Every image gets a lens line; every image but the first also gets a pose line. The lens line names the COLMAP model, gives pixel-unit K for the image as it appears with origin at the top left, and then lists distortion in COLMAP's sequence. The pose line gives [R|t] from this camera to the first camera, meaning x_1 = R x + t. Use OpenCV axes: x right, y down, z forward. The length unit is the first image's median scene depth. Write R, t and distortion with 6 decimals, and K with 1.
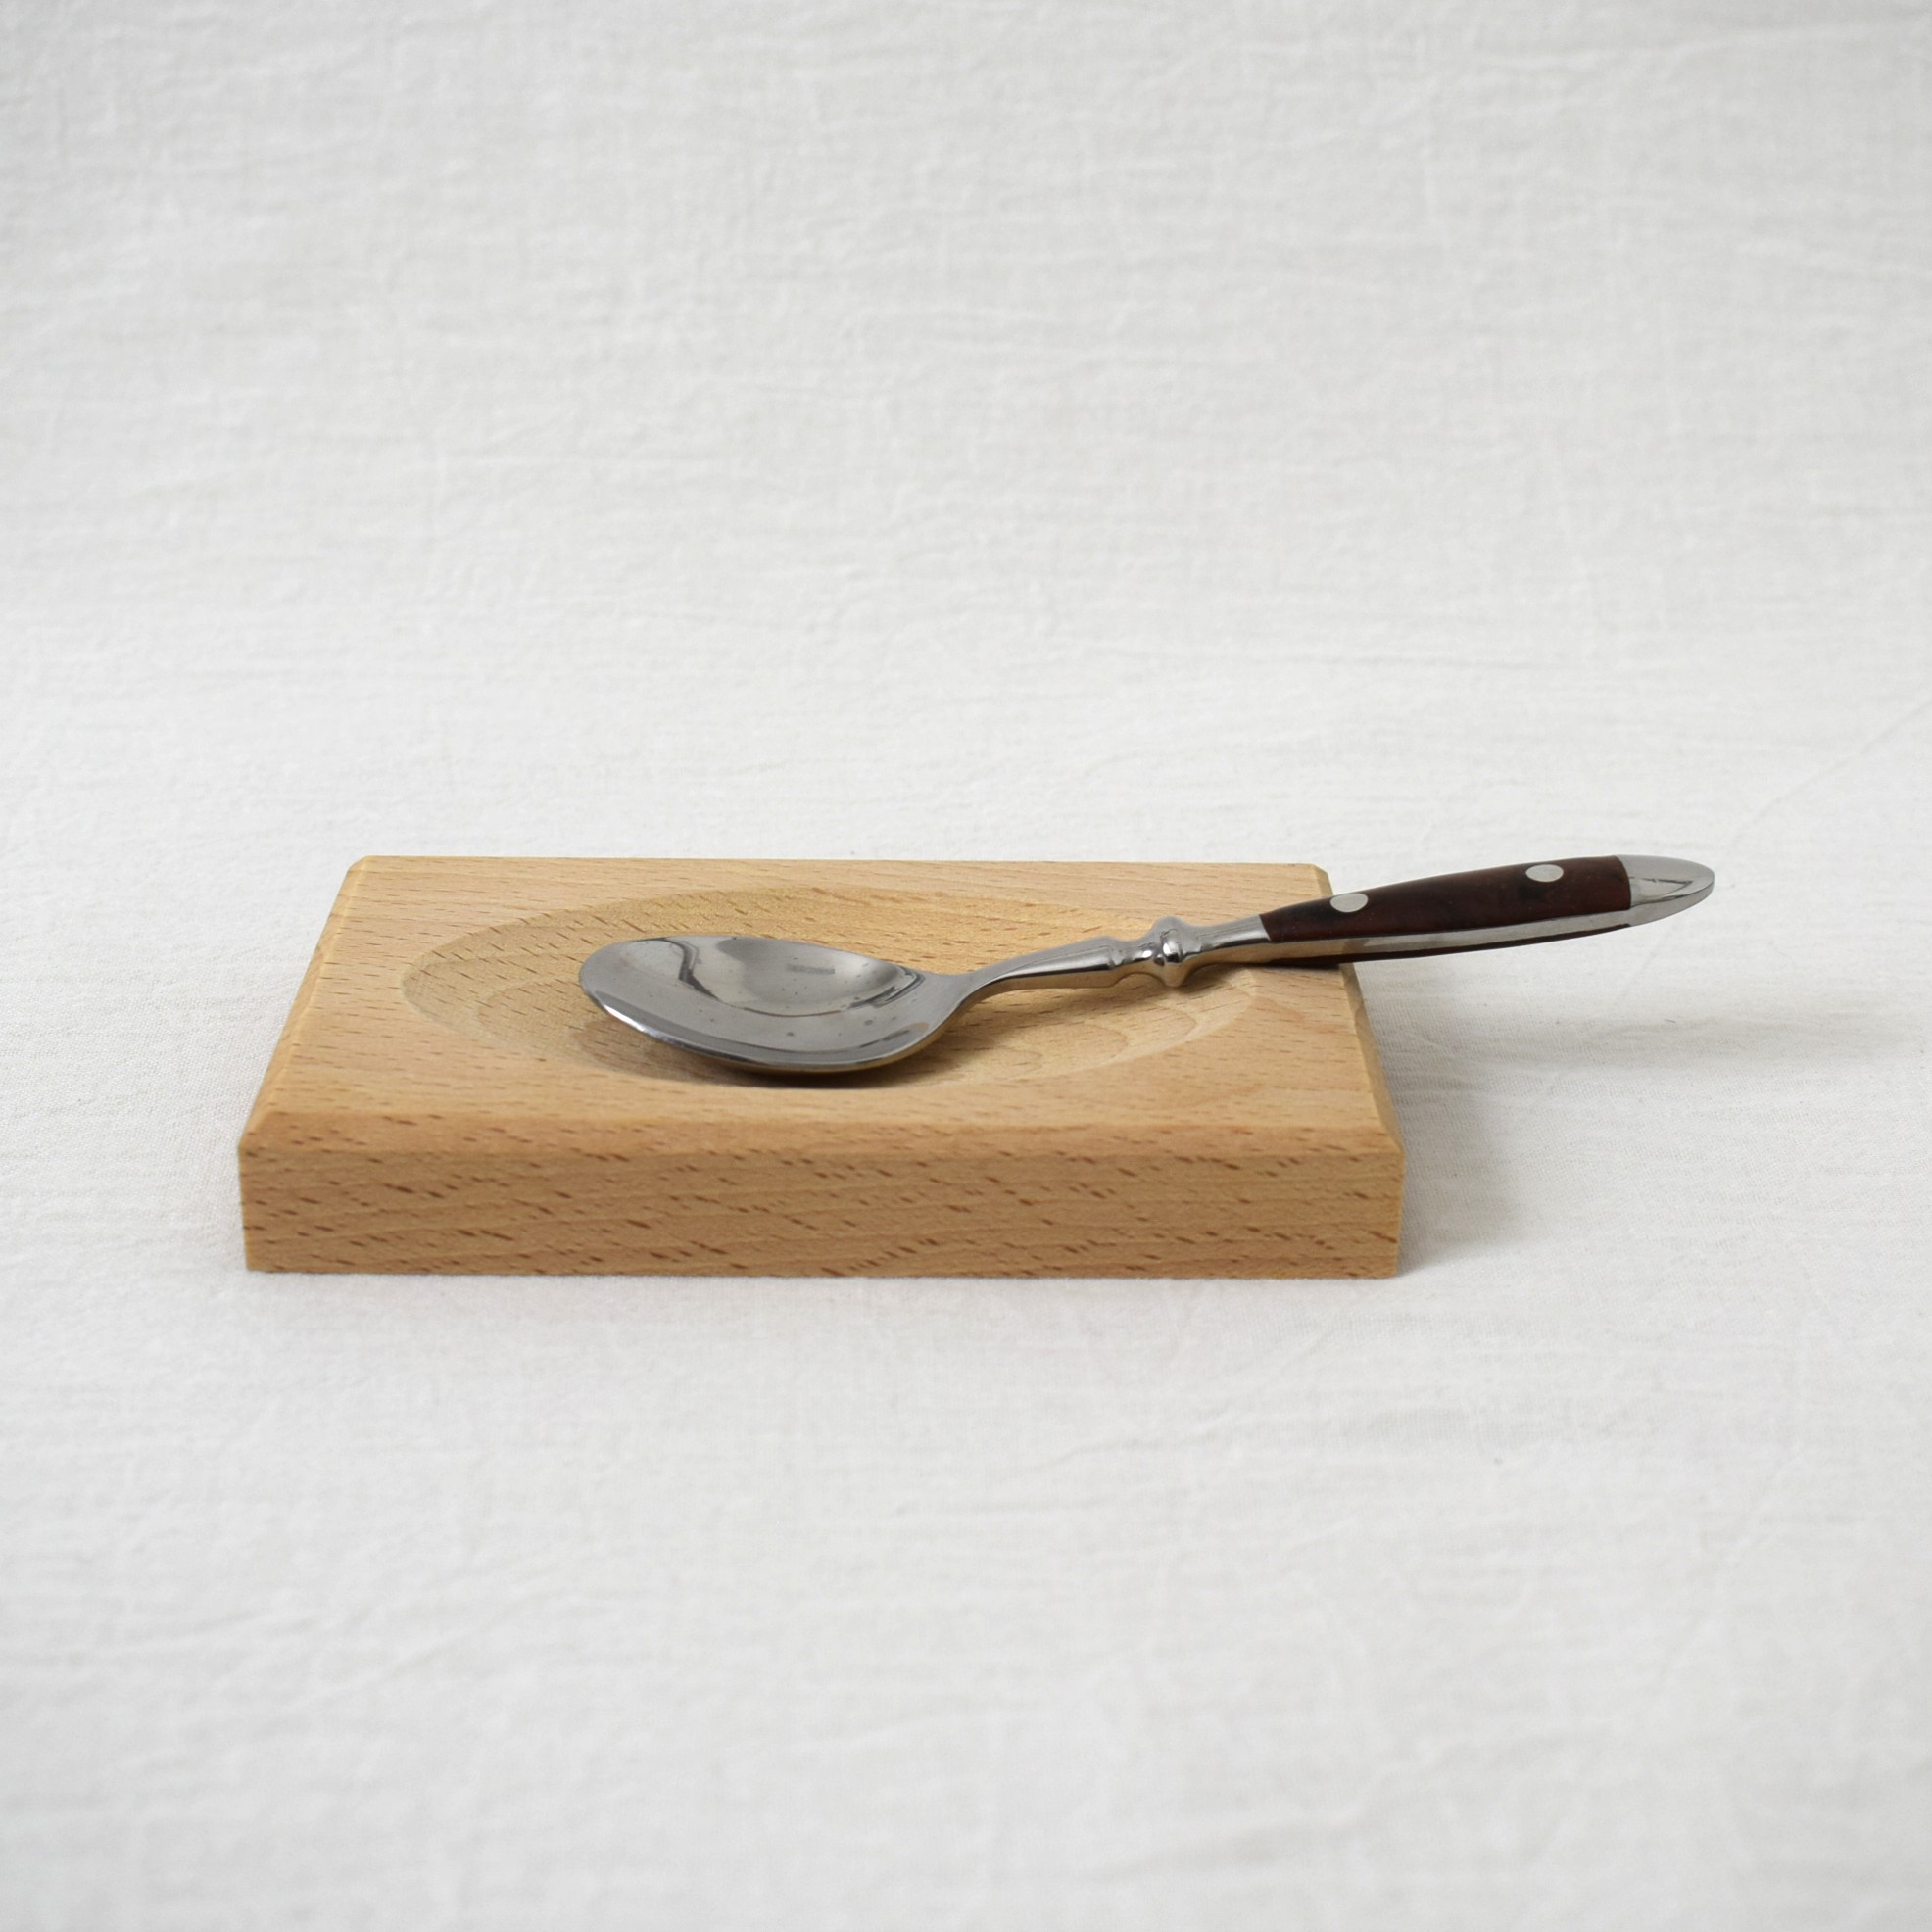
lens RADIAL K [[3221.6, 0, 966.0], [0, 3221.6, 966.0], [0, 0, 1]] dist [-0.010722, -0.066738]
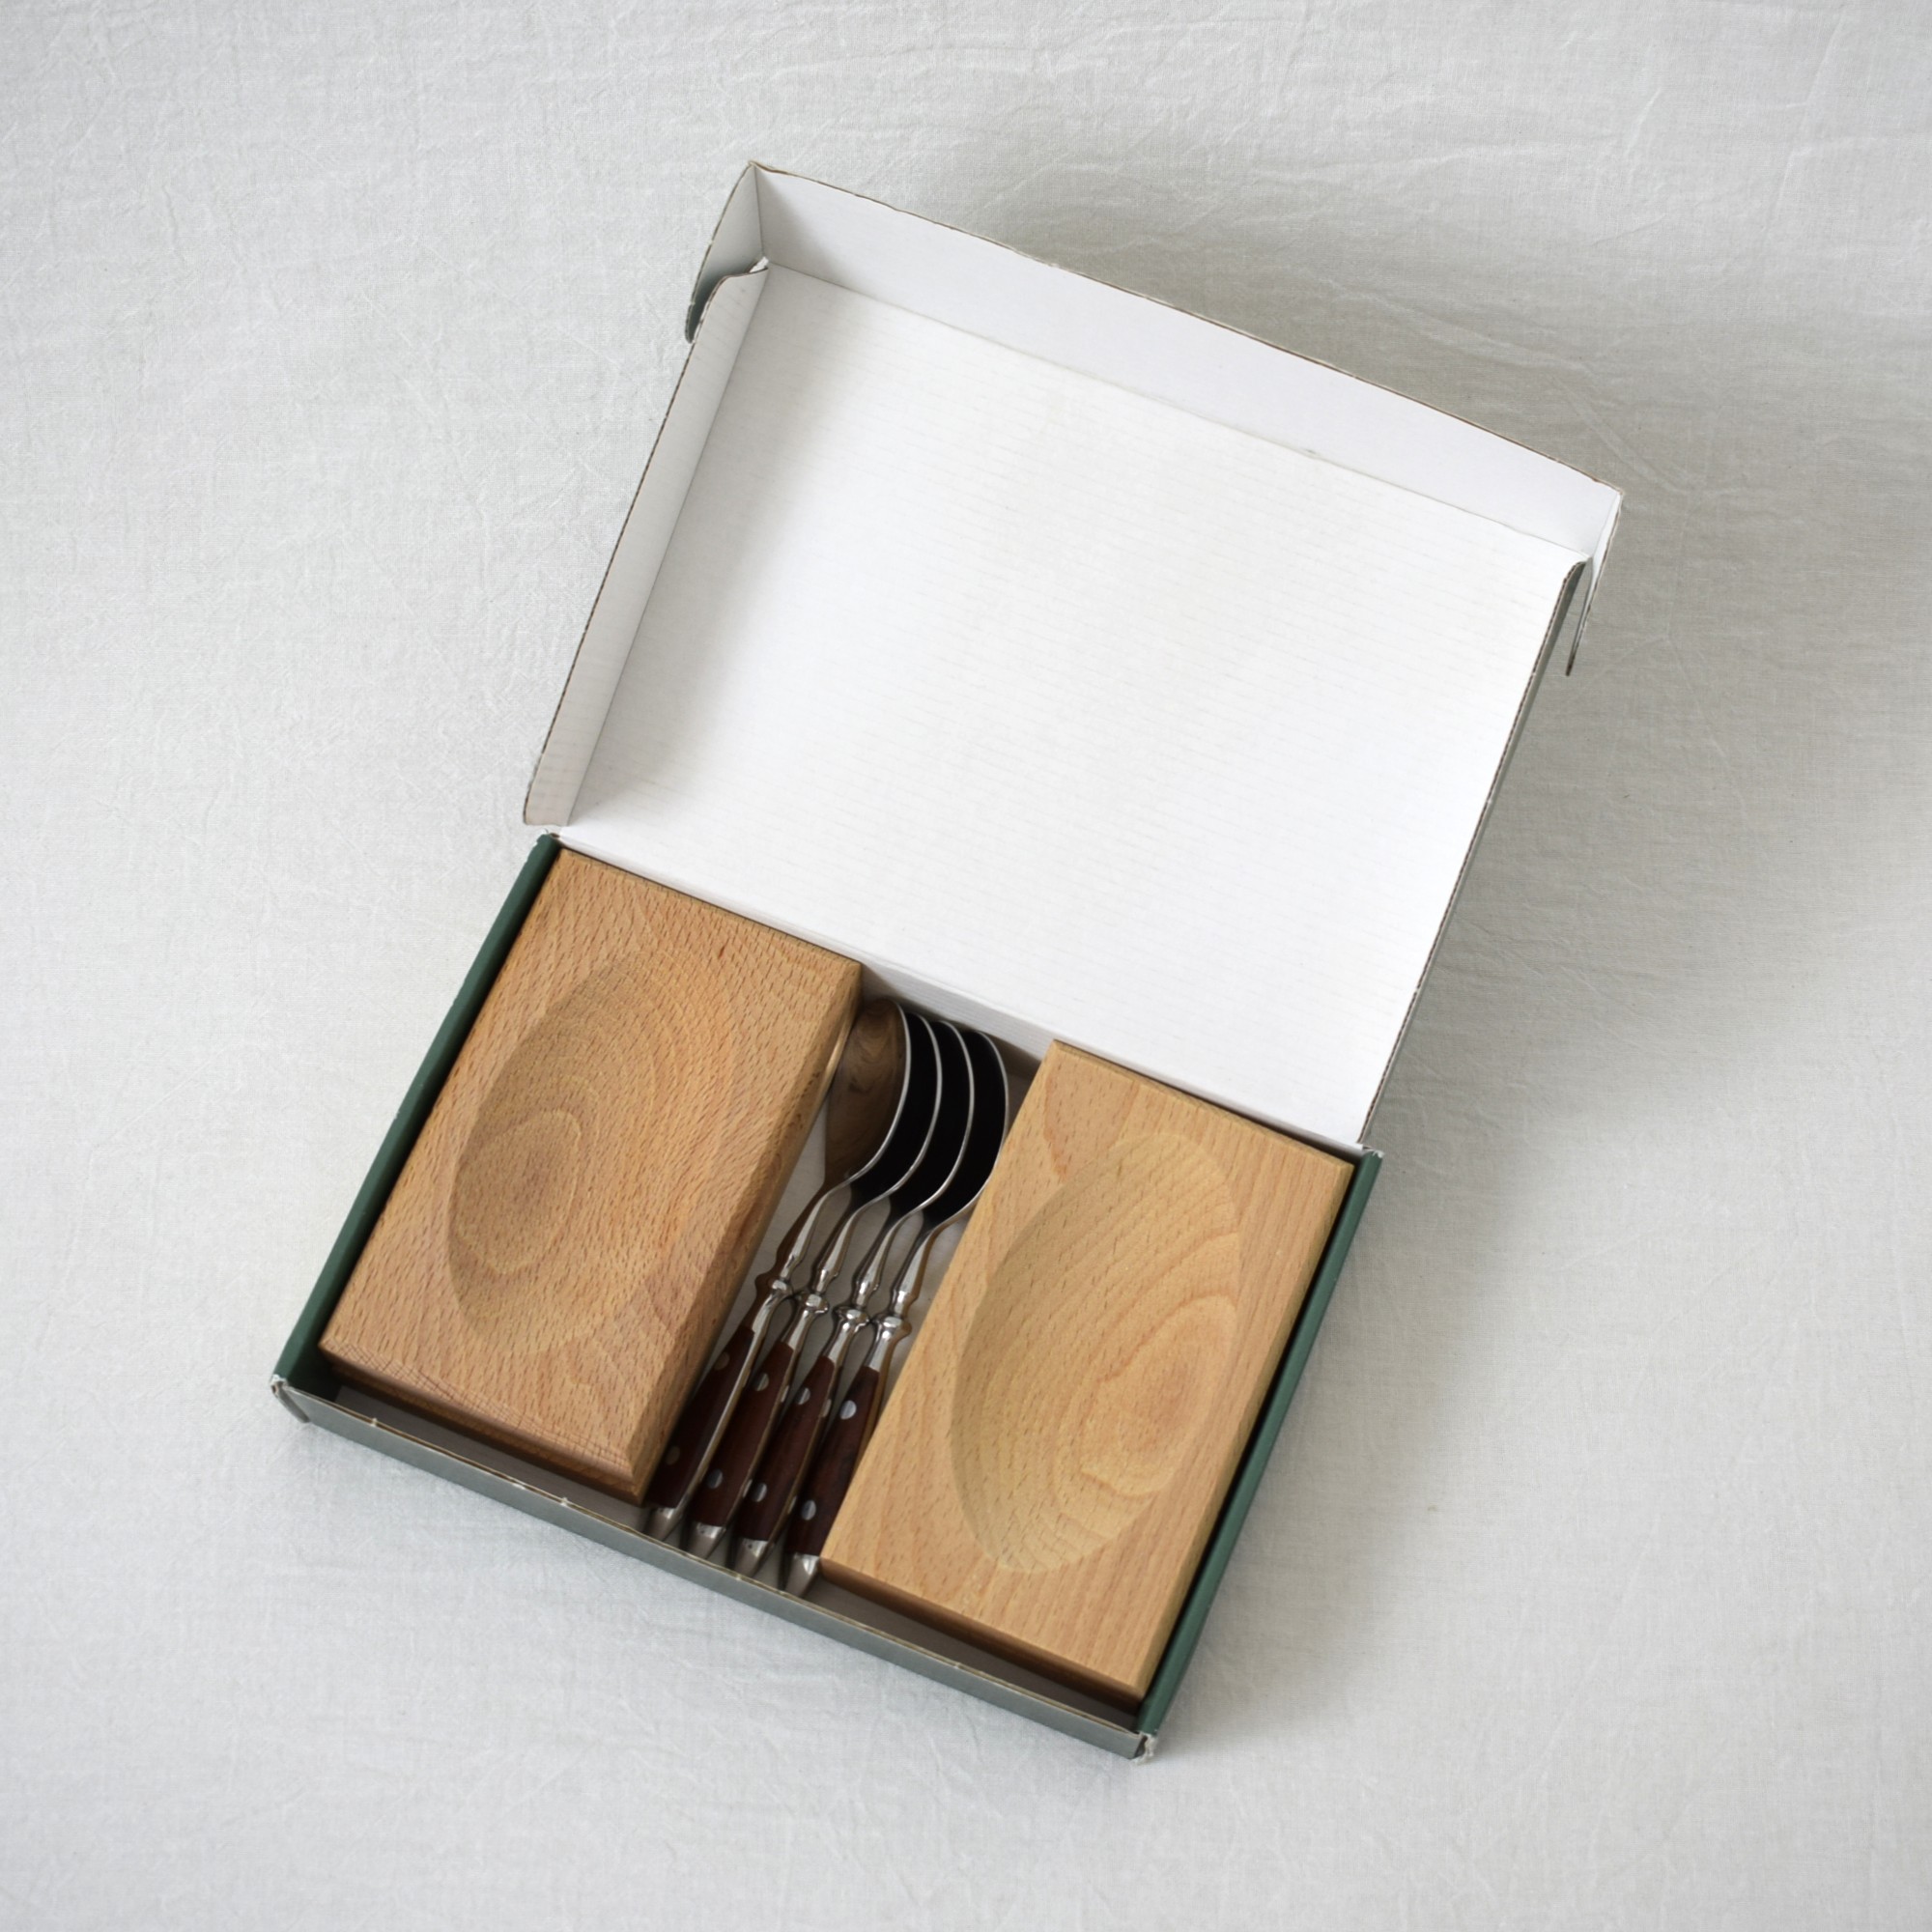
lens RADIAL K [[3176.3, 0, 966.0], [0, 3176.3, 966.0], [0, 0, 1]] dist [-0.006055, 0.052279]
pose [[0.999048, 0.035696, -0.025066, 0.090827], [-0.009284, 0.735526, 0.677433, -0.944382], [0.042618, -0.676555, 0.735158, -0.160727]]
